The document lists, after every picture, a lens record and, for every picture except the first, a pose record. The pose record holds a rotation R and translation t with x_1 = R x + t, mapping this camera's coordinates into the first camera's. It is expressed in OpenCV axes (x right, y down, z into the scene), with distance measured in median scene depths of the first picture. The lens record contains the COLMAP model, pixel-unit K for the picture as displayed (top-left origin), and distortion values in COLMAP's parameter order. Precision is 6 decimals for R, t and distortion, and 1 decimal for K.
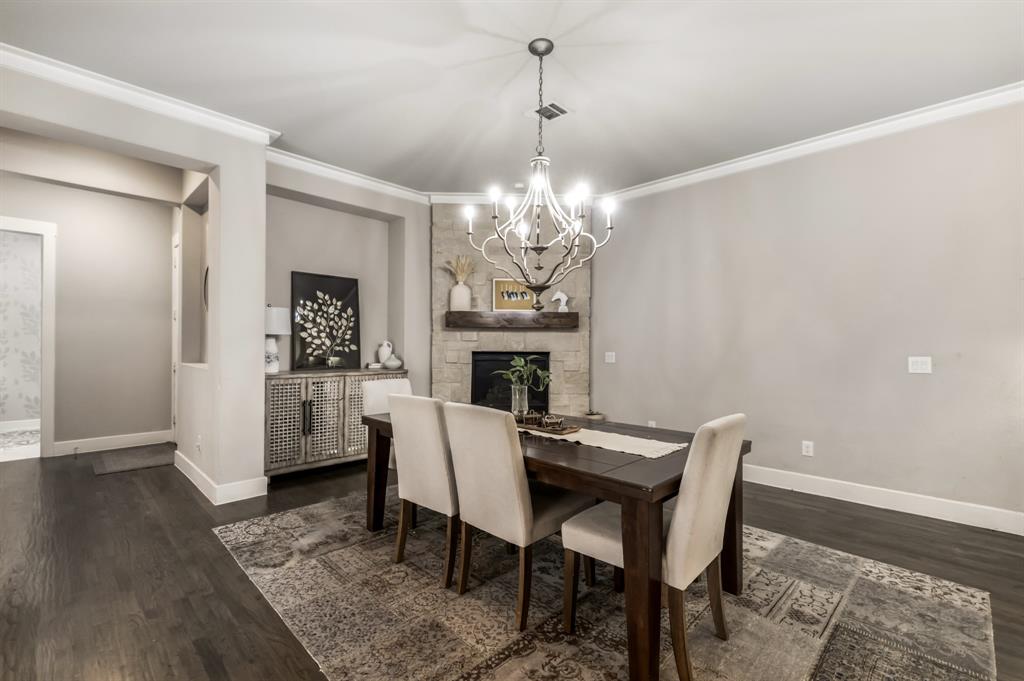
lens RADIAL K [[451.5, 0, 513.1], [0, 451.5, 345.1], [0, 0, 1]] dist [0.000409, 0.000899]
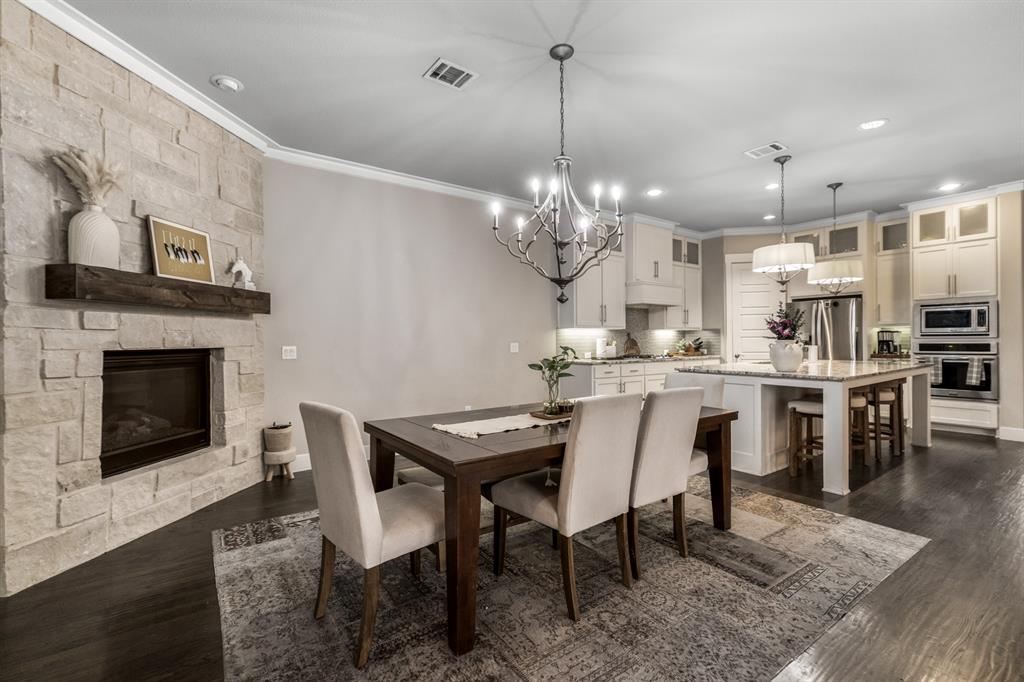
lens RADIAL K [[451.5, 0, 501.2], [0, 451.5, 338.1], [0, 0, 1]] dist [0.000409, 0.000899]
pose [[0.175825, -0.004870, 0.984409, -0.546783], [0.005708, 0.999976, 0.003928, 0.000257], [-0.984405, 0.004928, 0.175848, 0.523776]]
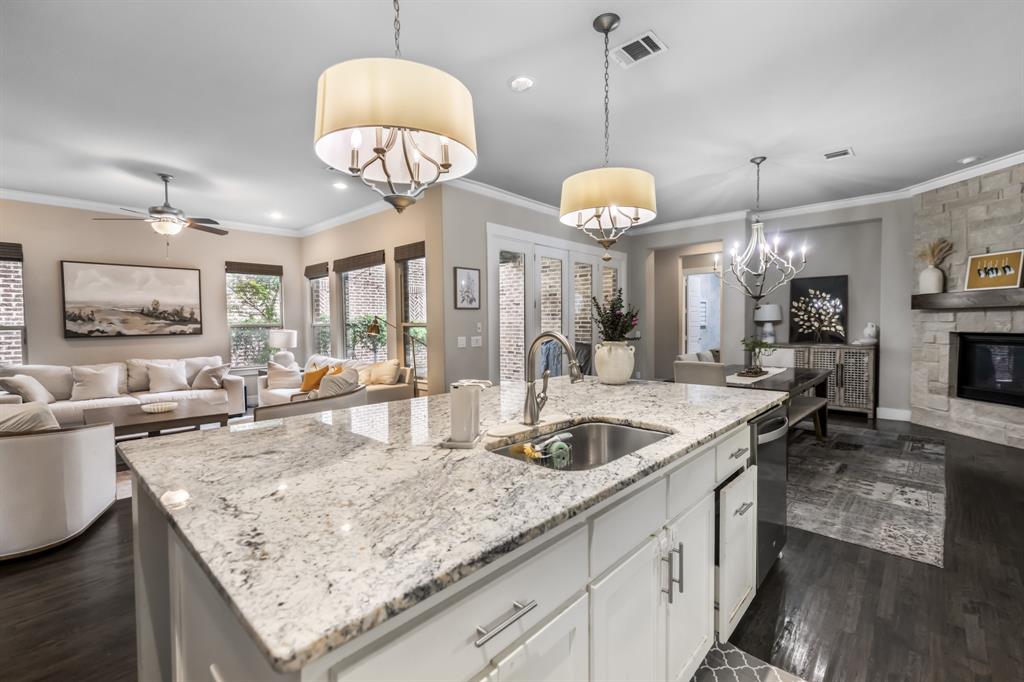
lens RADIAL K [[451.5, 0, 500.2], [0, 451.5, 337.5], [0, 0, 1]] dist [0.000409, 0.000899]
pose [[0.013561, 0.024511, -0.999608, 0.979965], [0.012335, 0.999619, 0.024679, -0.011891], [0.999832, -0.012664, 0.013254, -0.015690]]
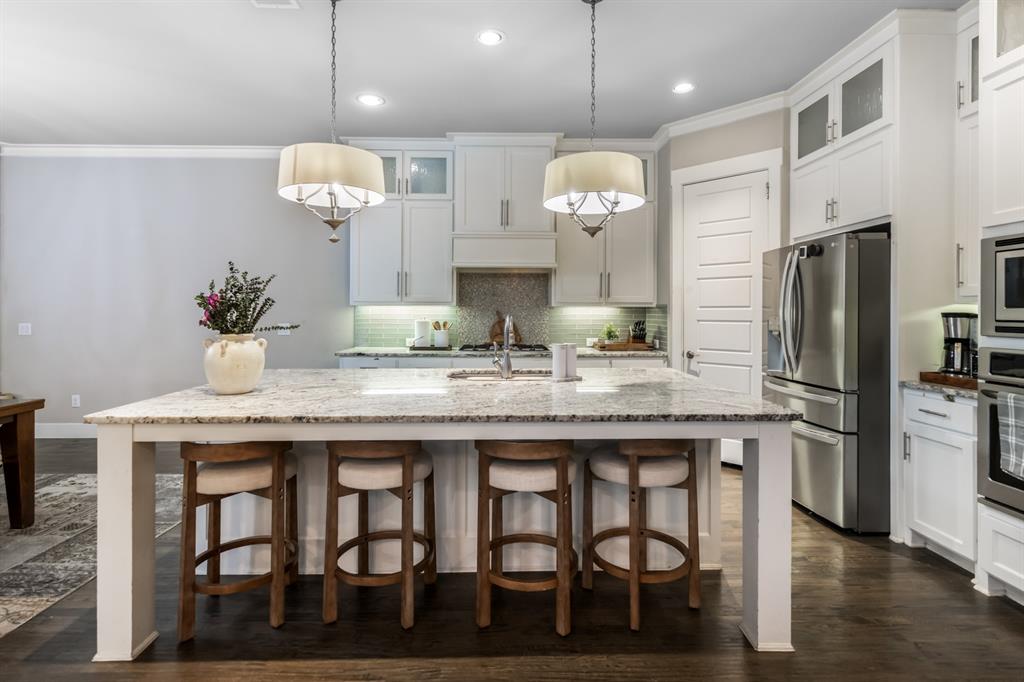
lens RADIAL K [[488.3, 0, 505.5], [0, 488.3, 307.6], [0, 0, 1]] dist [0.003939, -0.002216]
pose [[0.702645, -0.000796, 0.711540, 0.209900], [0.000460, 1.000000, 0.000665, -0.016265], [-0.711540, -0.000141, 0.702645, -0.372305]]
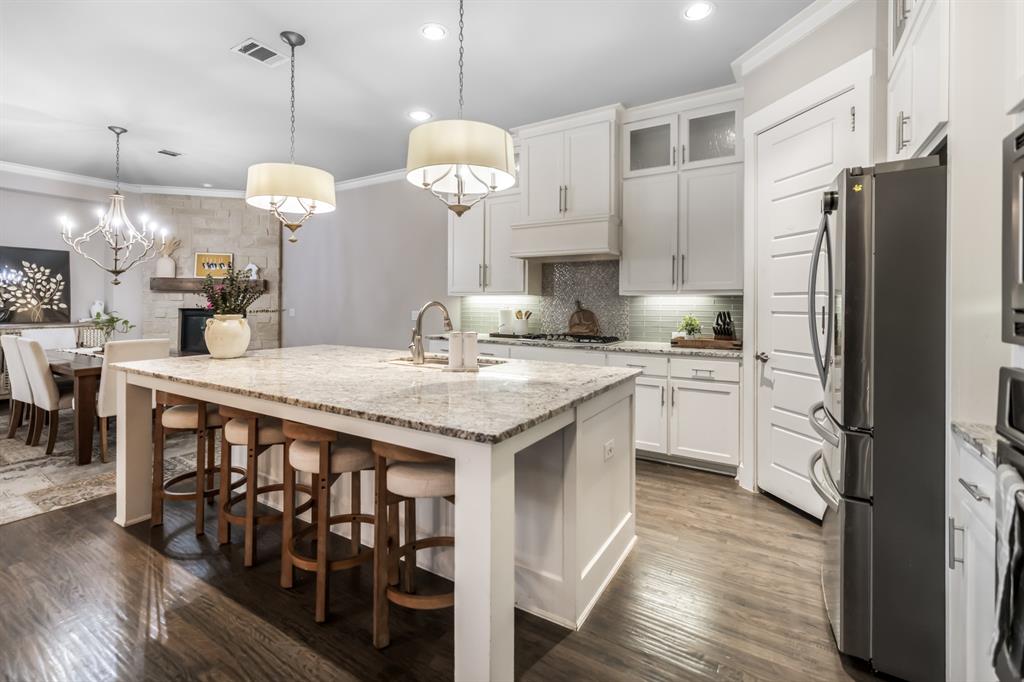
lens RADIAL K [[451.5, 0, 507.4], [0, 451.5, 300.5], [0, 0, 1]] dist [0.000409, 0.000899]
pose [[0.976224, -0.000538, 0.216766, 0.599384], [0.000682, 1.000000, -0.000587, -0.007844], [-0.216765, 0.000720, 0.976223, -0.516575]]
